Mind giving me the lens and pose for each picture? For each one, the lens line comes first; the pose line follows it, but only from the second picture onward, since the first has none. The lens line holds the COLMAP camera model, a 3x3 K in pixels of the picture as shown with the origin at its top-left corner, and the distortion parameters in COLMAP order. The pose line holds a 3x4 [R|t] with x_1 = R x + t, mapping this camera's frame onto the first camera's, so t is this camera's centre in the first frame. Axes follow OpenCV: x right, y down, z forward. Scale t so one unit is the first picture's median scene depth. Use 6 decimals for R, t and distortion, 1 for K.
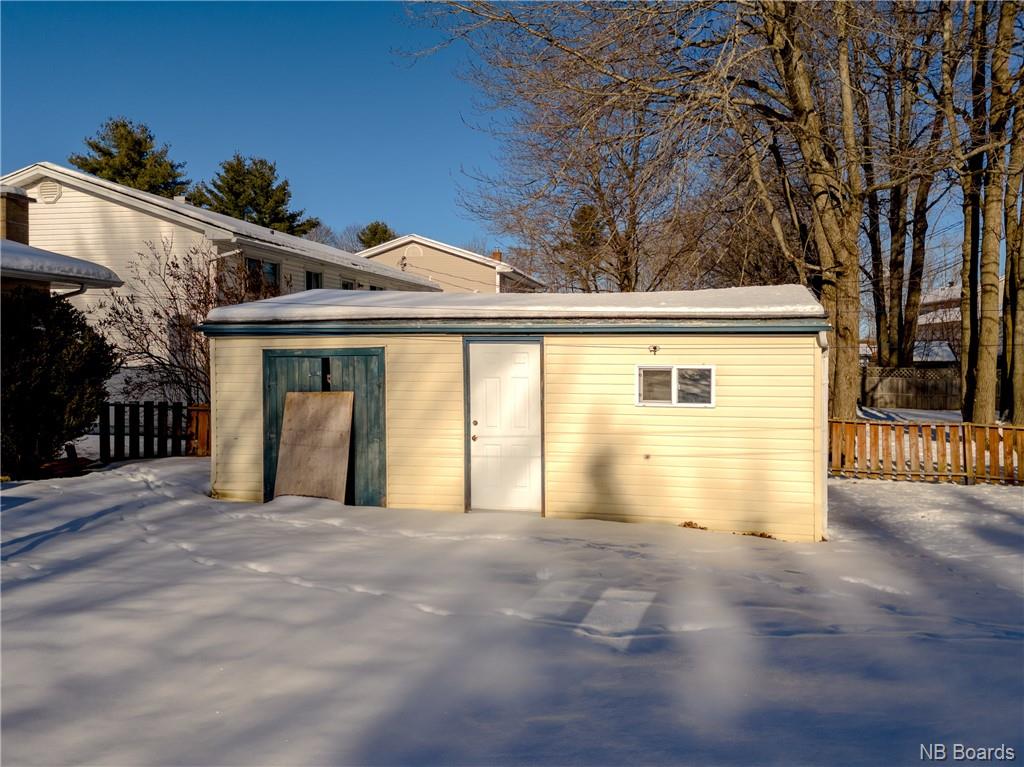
lens RADIAL K [[752.8, 0, 512.0], [0, 752.8, 383.5], [0, 0, 1]] dist [0.041540, -0.005153]
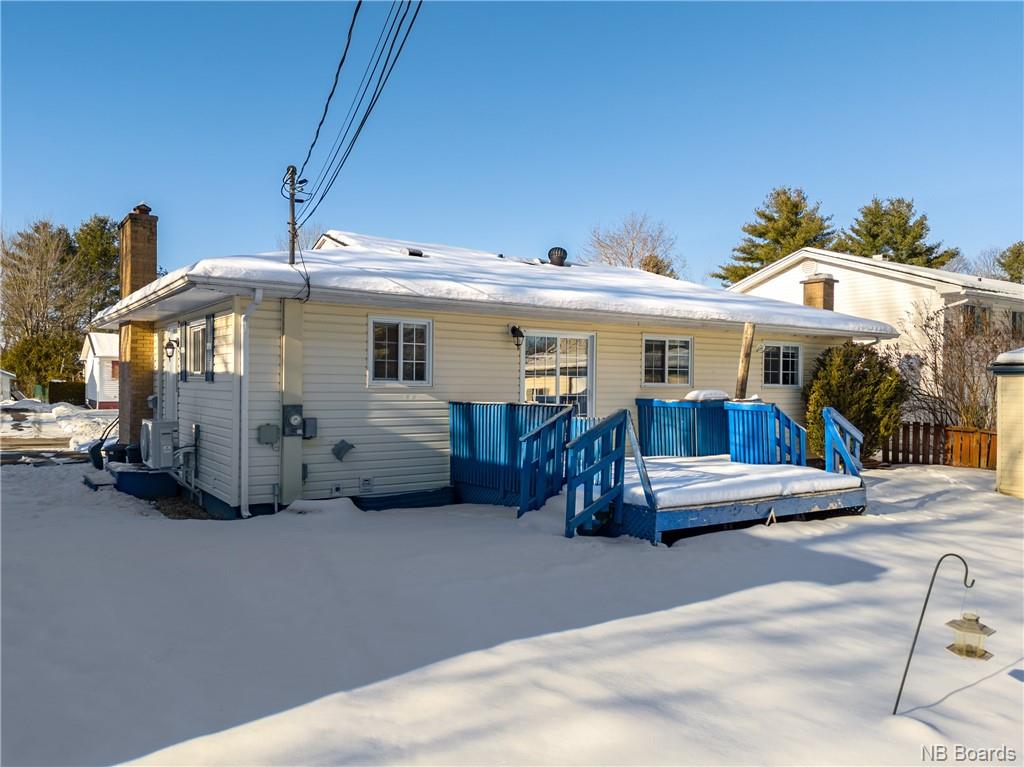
lens RADIAL K [[752.8, 0, 512.0], [0, 752.8, 383.5], [0, 0, 1]] dist [0.041540, -0.005153]
pose [[0.745581, 0.007877, -0.666369, -0.036027], [-0.035300, 0.998993, -0.027687, 0.005580], [0.665480, 0.044166, 0.745108, -0.147354]]
